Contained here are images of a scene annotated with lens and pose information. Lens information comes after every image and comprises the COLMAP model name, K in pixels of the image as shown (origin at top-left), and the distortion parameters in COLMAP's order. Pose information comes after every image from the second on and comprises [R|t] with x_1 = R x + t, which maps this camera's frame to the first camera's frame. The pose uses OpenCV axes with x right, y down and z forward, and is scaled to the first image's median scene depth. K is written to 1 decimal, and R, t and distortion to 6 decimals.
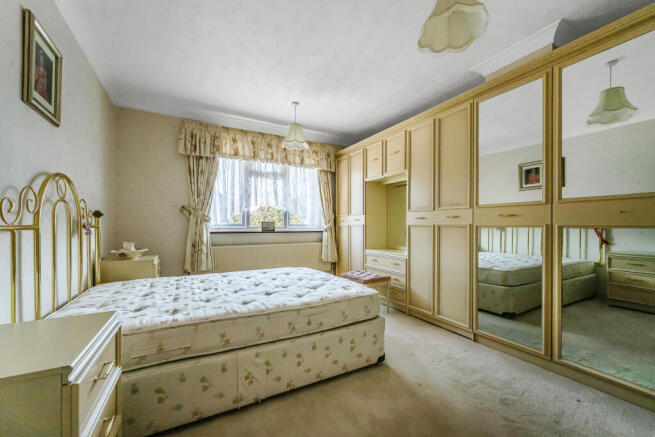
lens RADIAL K [[261.6, 0, 339.6], [0, 261.6, 227.3], [0, 0, 1]] dist [-0.007710, 0.002344]
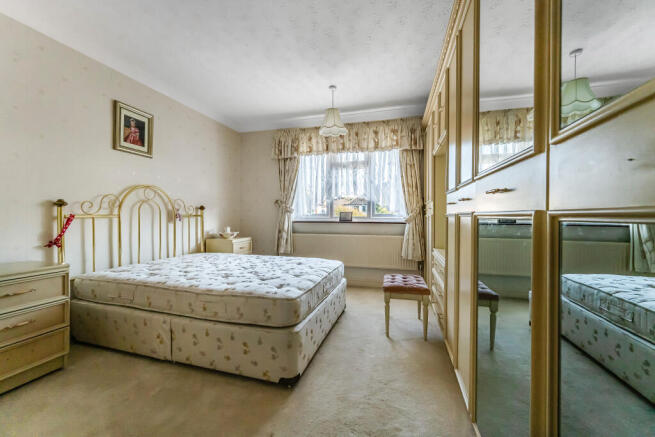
lens RADIAL K [[261.6, 0, 329.7], [0, 261.6, 217.2], [0, 0, 1]] dist [-0.007710, 0.002344]
pose [[0.695056, 0.004667, -0.718941, 0.463453], [-0.006604, 0.999978, 0.000106, -0.000936], [0.718926, 0.004674, 0.695071, 0.301010]]
